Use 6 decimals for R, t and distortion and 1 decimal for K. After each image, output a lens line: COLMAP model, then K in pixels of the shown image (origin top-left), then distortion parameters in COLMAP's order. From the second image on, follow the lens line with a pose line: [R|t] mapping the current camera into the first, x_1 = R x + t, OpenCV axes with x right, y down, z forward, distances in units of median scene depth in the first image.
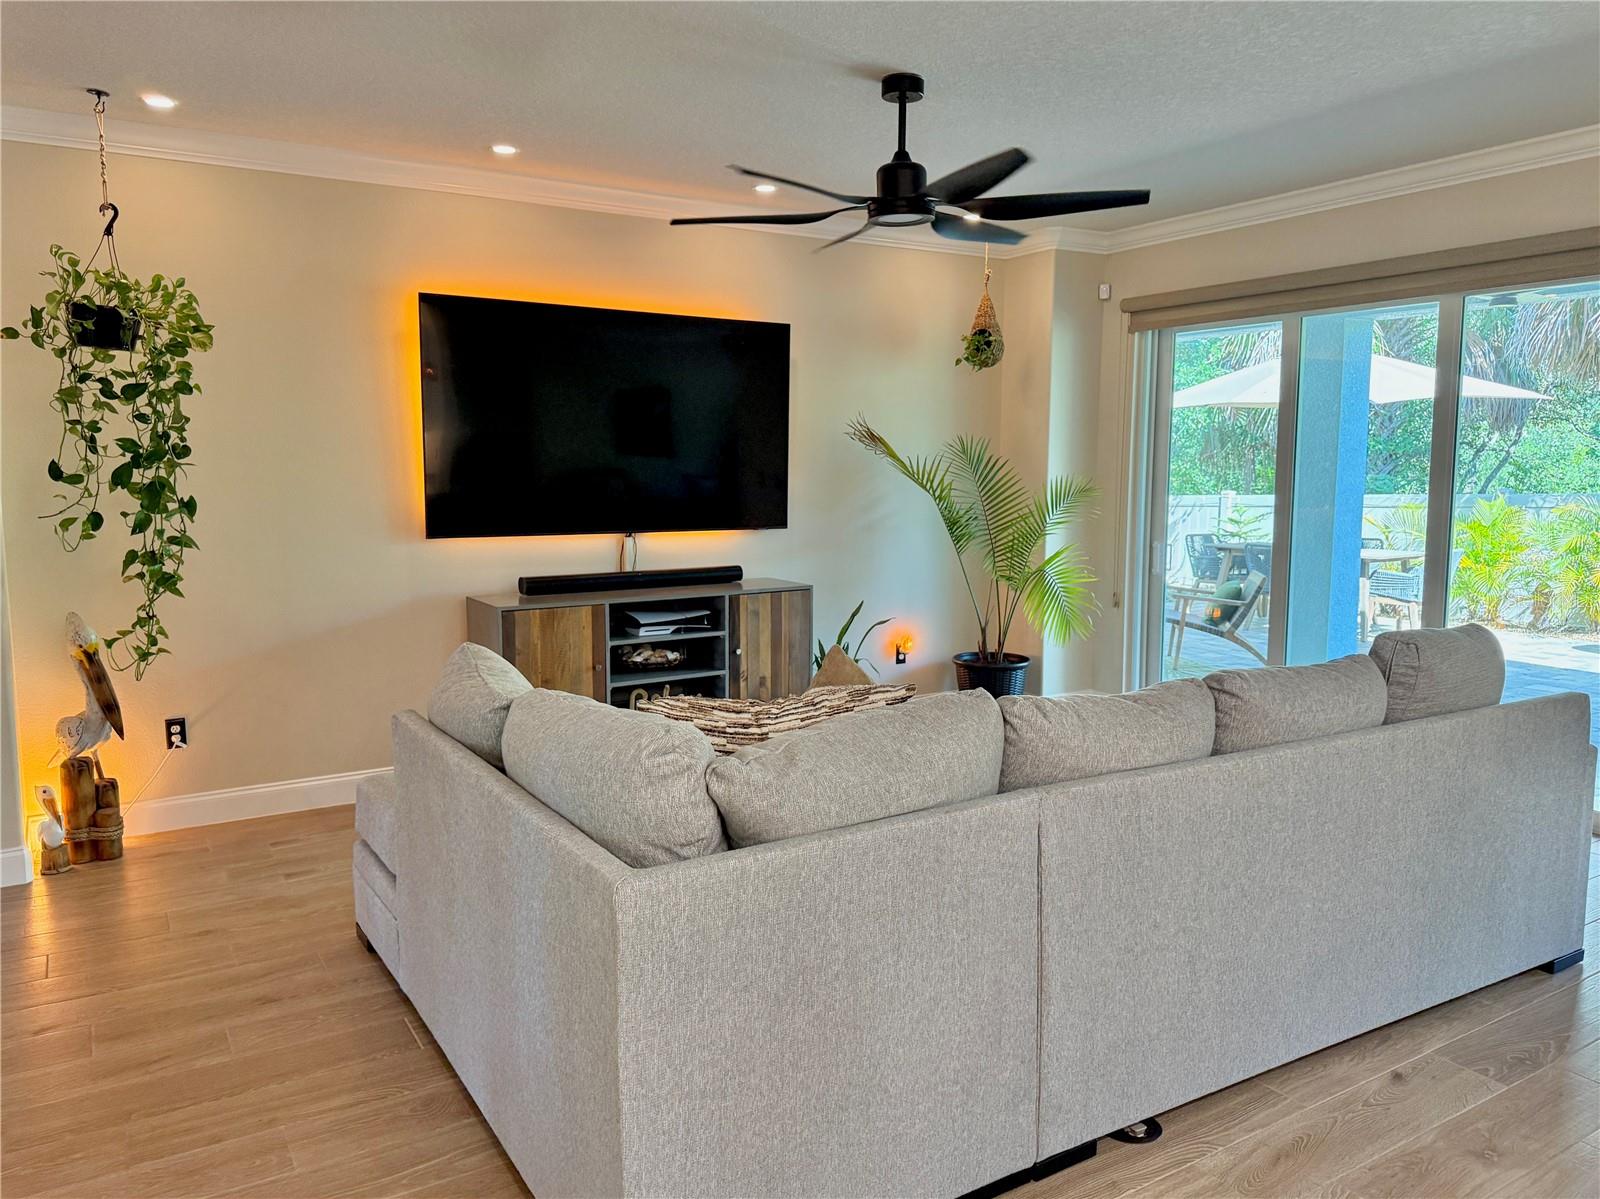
lens RADIAL K [[1131.0, 0, 790.1], [0, 1131.0, 606.4], [0, 0, 1]] dist [0.022366, -0.021622]
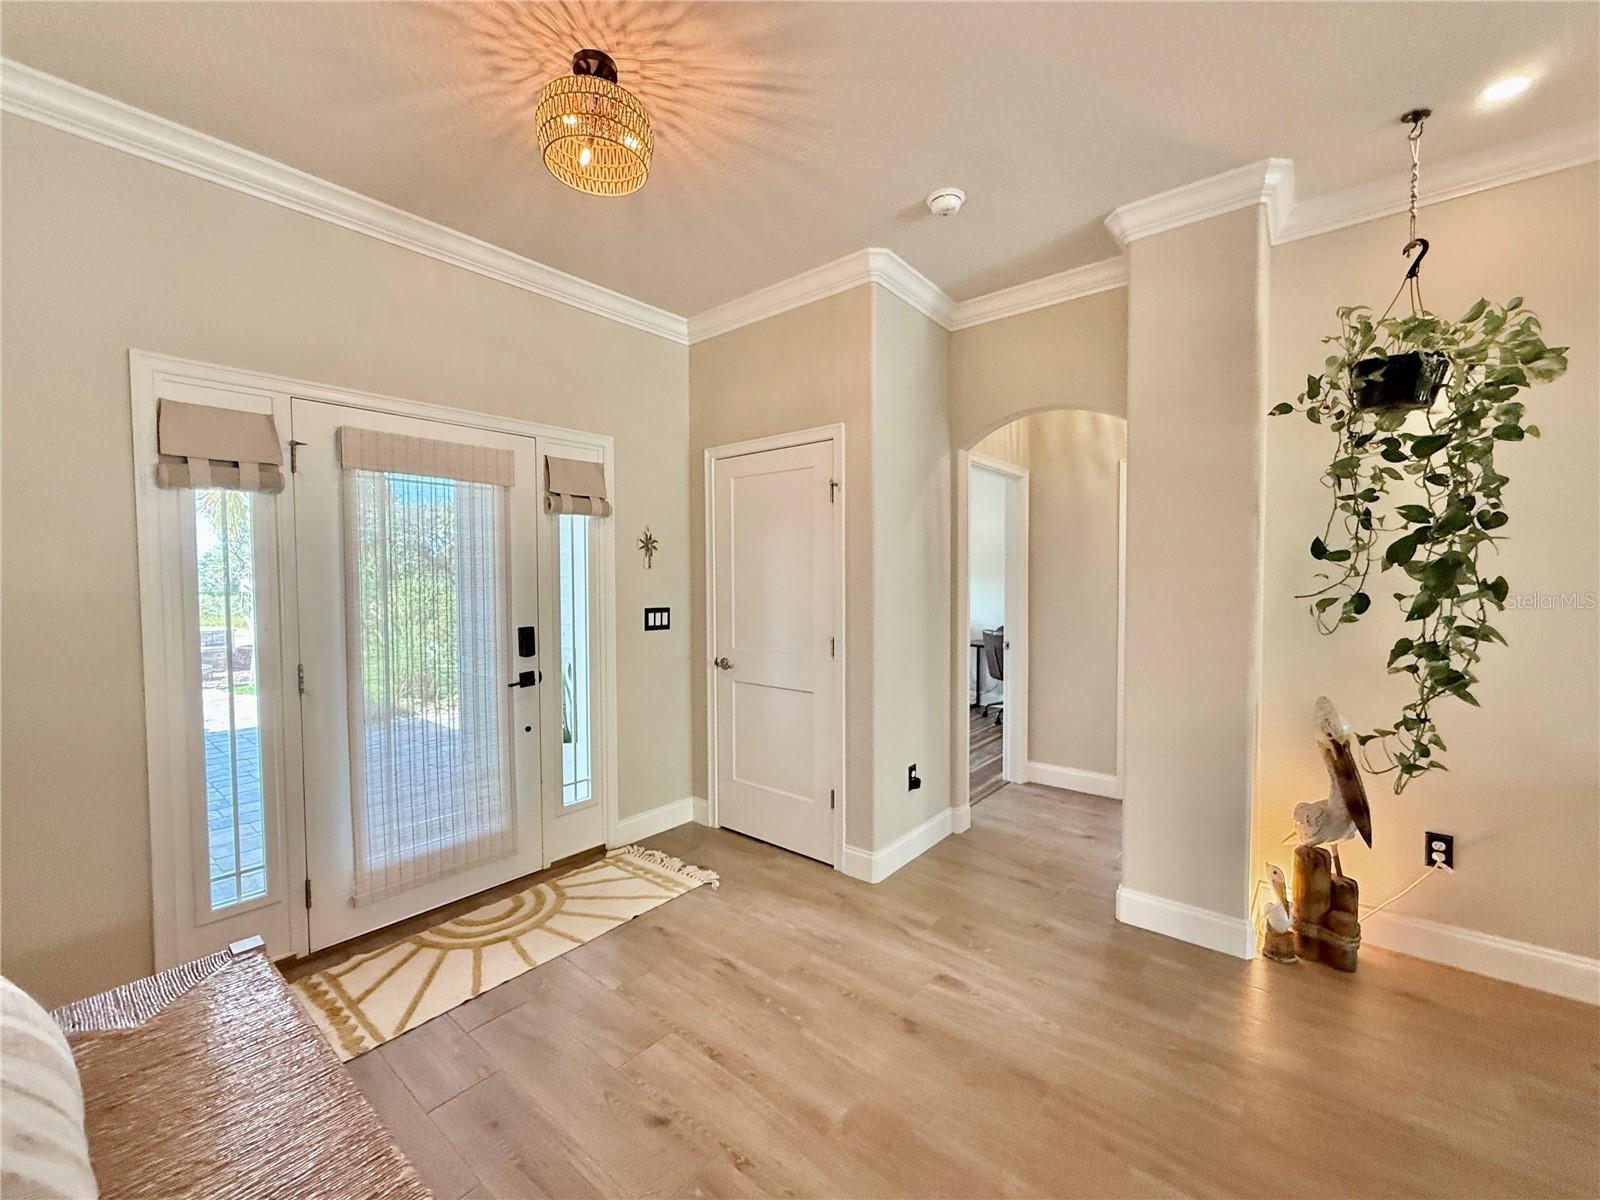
lens RADIAL K [[641.5, 0, 816.1], [0, 641.5, 597.1], [0, 0, 1]] dist [0.000820, 0.000370]
pose [[0.310540, 0.025535, -0.950217, -0.256713], [-0.113901, 0.993436, -0.010528, -0.025054], [0.943711, 0.111500, 0.311411, 0.425428]]
